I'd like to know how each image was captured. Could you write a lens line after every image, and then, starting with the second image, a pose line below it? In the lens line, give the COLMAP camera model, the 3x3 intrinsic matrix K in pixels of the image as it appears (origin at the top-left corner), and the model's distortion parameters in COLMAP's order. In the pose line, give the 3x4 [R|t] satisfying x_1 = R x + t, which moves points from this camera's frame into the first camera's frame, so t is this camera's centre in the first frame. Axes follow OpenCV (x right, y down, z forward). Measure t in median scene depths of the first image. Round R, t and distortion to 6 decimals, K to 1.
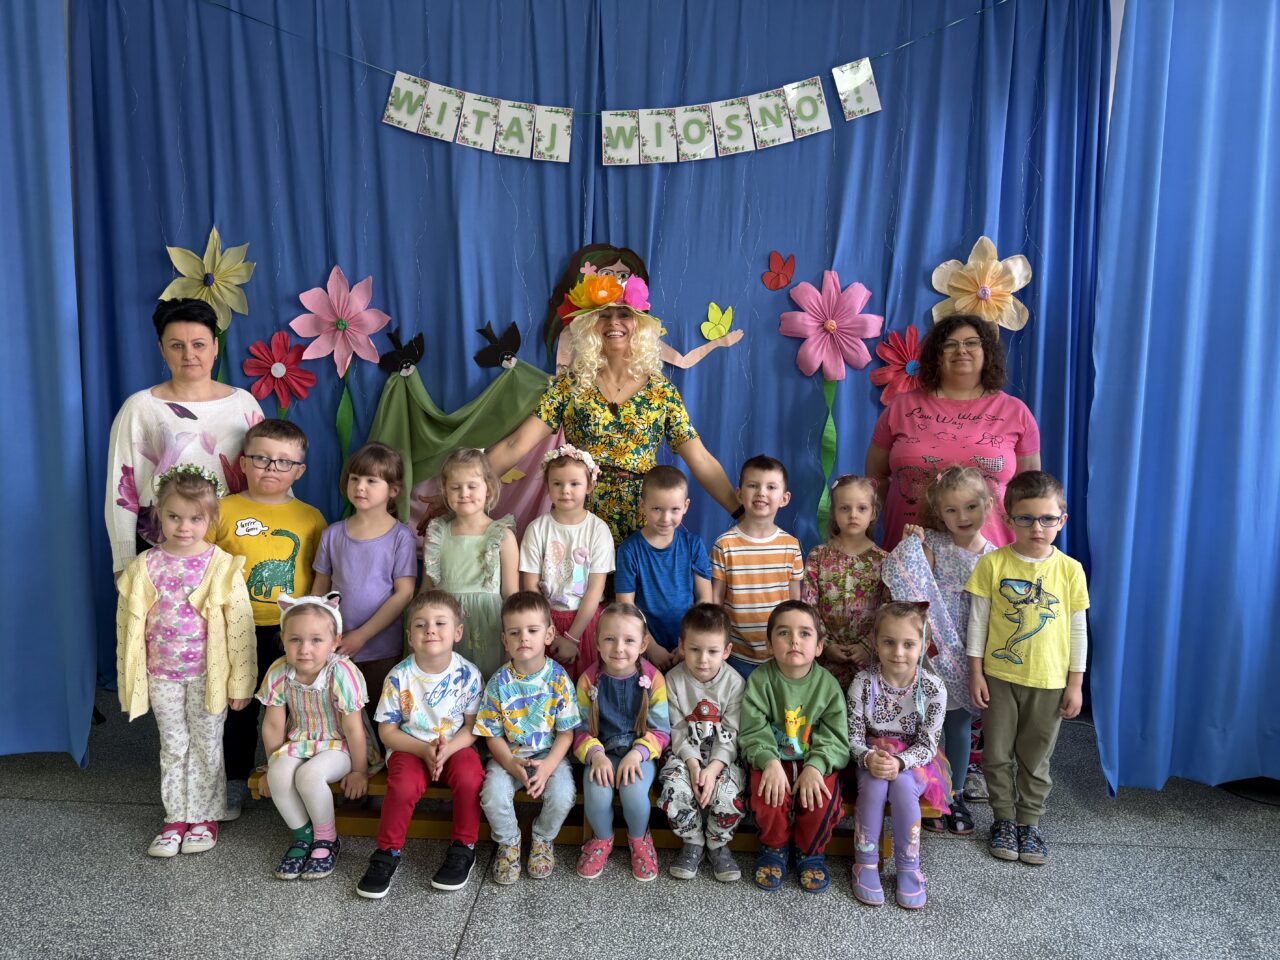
lens RADIAL K [[932.2, 0, 636.6], [0, 932.2, 480.9], [0, 0, 1]] dist [0.034771, -0.035053]
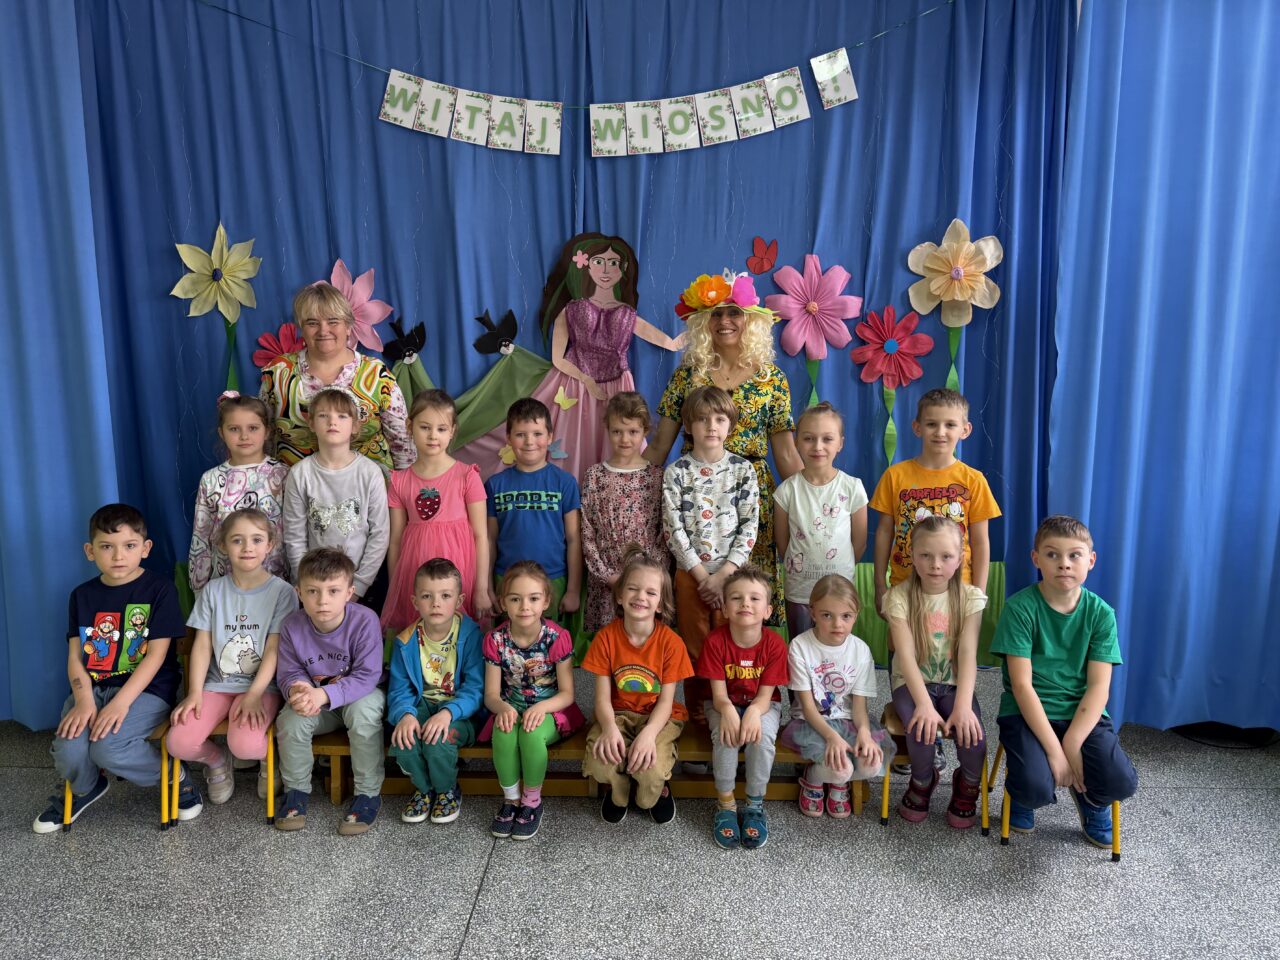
lens RADIAL K [[932.2, 0, 638.9], [0, 932.2, 484.1], [0, 0, 1]] dist [0.034771, -0.035053]
pose [[0.999751, -0.021381, 0.006322, 0.001640], [0.021101, 0.998915, 0.041509, -0.015431], [-0.007202, -0.041365, 0.999118, -0.056729]]
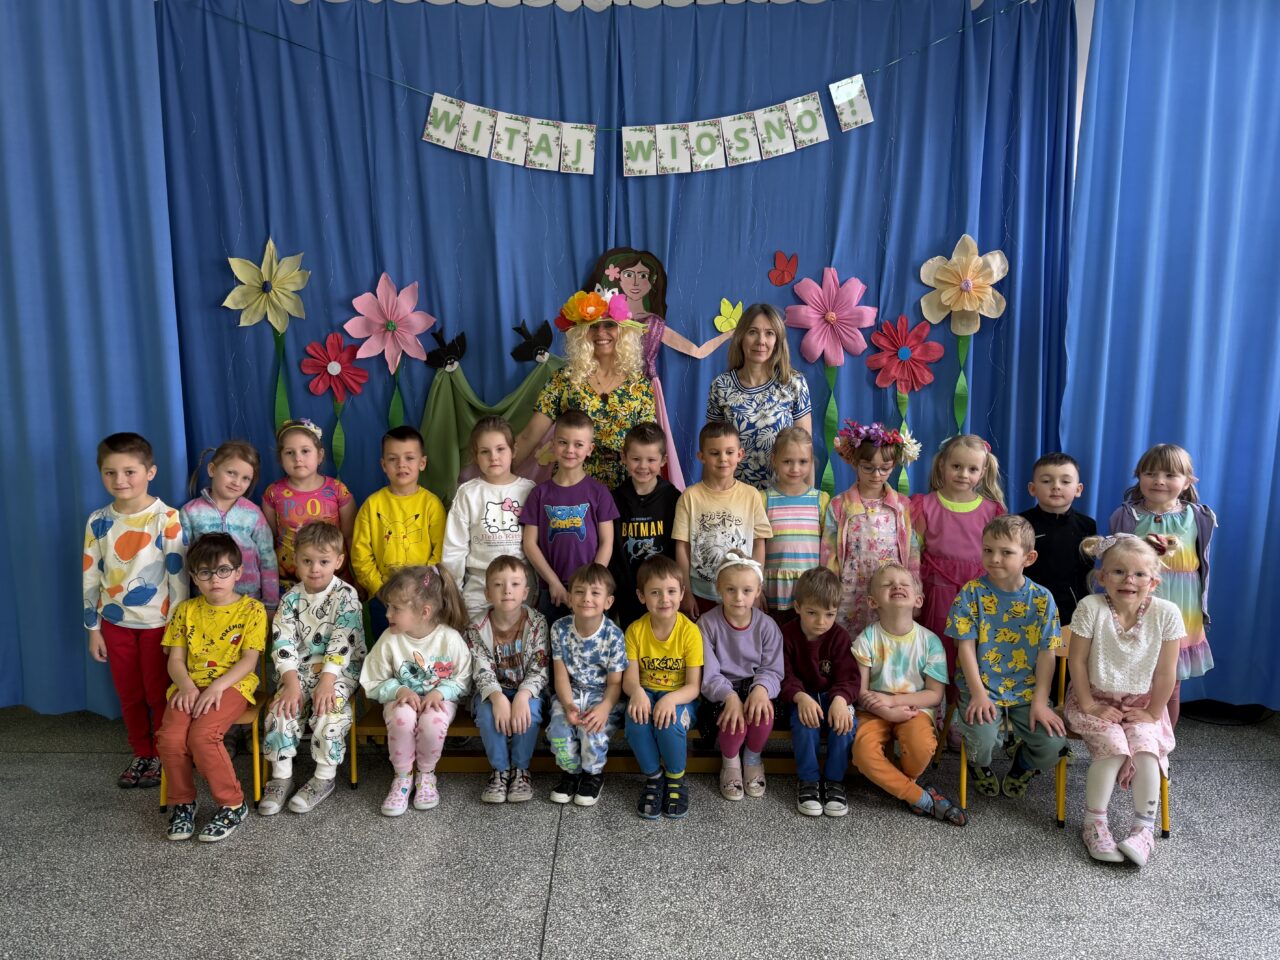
lens RADIAL K [[932.2, 0, 633.2], [0, 932.2, 484.7], [0, 0, 1]] dist [0.034771, -0.035053]
pose [[0.999323, -0.025956, 0.026062, -0.062932], [0.024886, 0.998867, 0.040555, -0.017528], [-0.027085, -0.039879, 0.998837, -0.118071]]
